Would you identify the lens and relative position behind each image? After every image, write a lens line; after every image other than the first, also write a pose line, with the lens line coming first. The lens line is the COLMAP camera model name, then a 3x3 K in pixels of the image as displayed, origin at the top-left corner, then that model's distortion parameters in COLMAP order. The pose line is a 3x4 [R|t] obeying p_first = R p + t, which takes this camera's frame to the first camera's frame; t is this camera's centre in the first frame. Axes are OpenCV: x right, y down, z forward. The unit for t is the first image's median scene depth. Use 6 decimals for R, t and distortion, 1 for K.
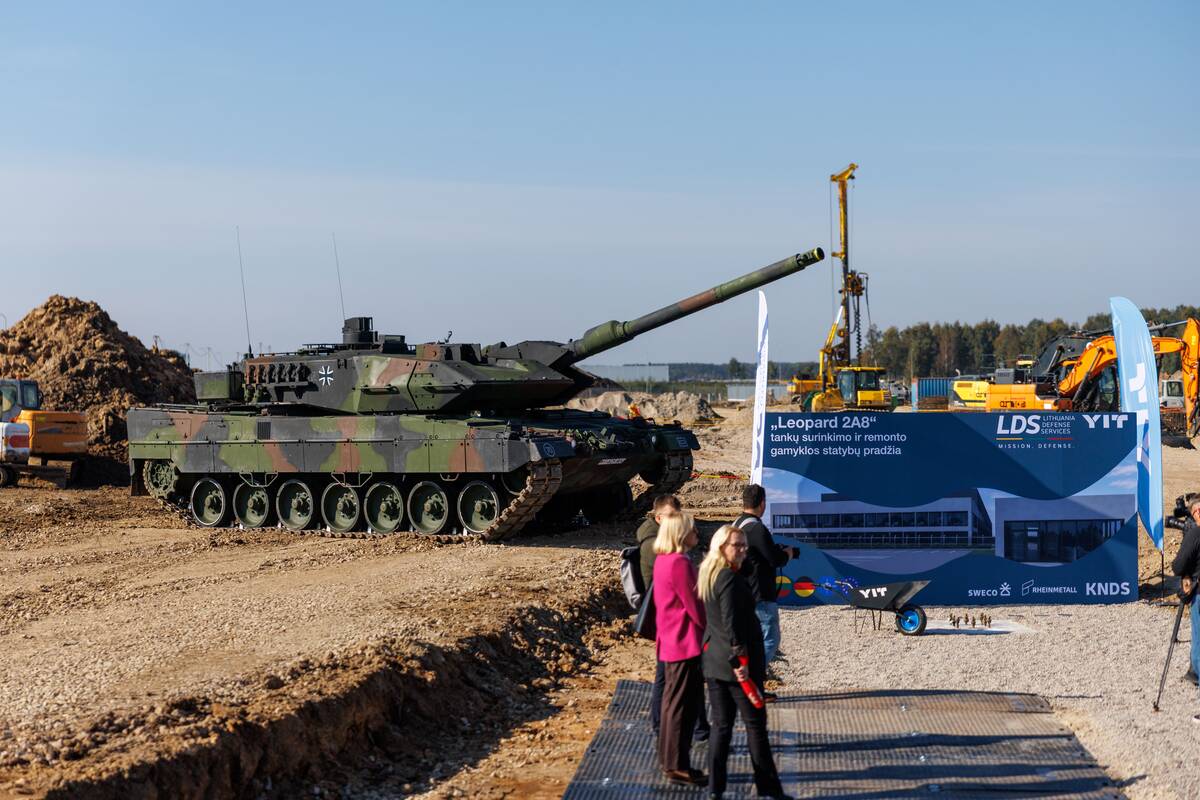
lens RADIAL K [[2218.5, 0, 600.0], [0, 2218.5, 400.0], [0, 0, 1]] dist [0.007955, 0.091346]
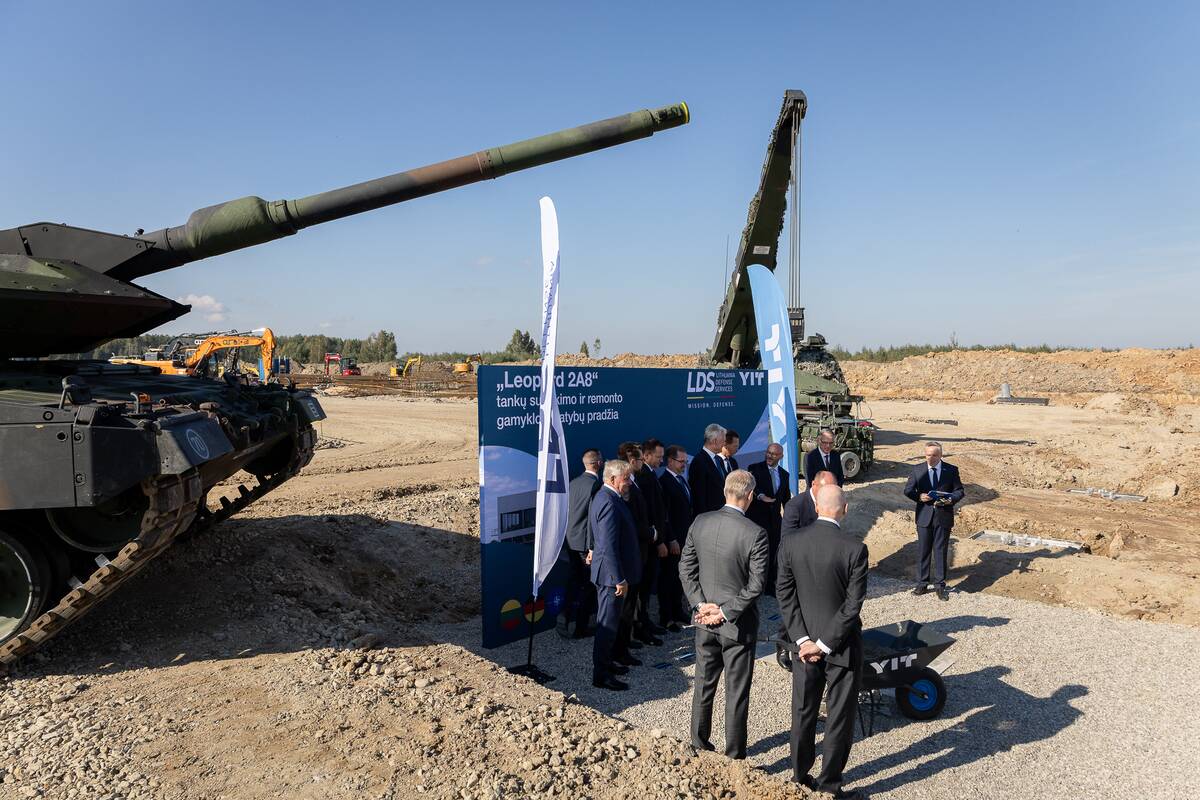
lens RADIAL K [[802.2, 0, 600.0], [0, 802.2, 400.0], [0, 0, 1]] dist [-0.003964, -0.002633]
pose [[0.716018, -0.018616, 0.697833, -0.072525], [-0.005259, 0.999472, 0.032058, 0.008114], [-0.698062, -0.026624, 0.715542, 0.791511]]
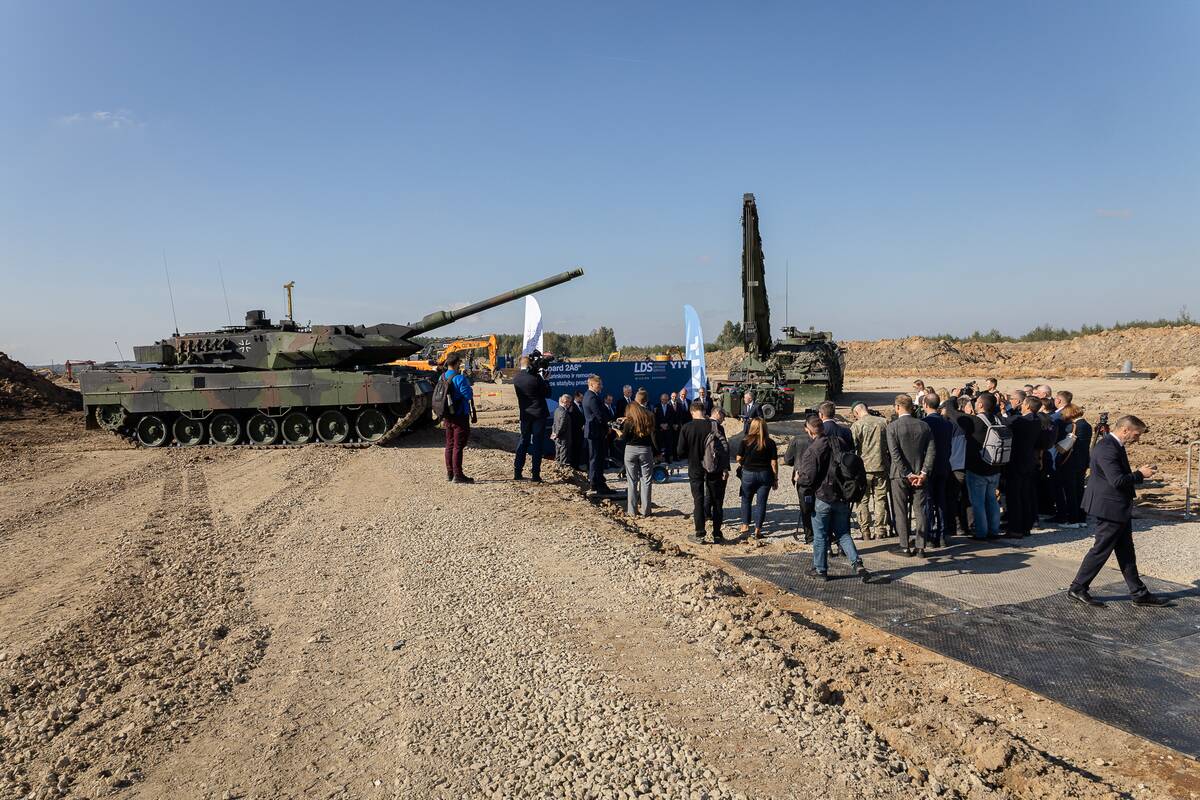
lens RADIAL K [[780.5, 0, 600.0], [0, 780.5, 400.0], [0, 0, 1]] dist [0.001619, 0.000693]
pose [[0.876823, -0.040770, 0.479081, -0.175781], [0.023016, 0.998815, 0.042875, 0.009556], [-0.480262, -0.026567, 0.876723, 0.414374]]
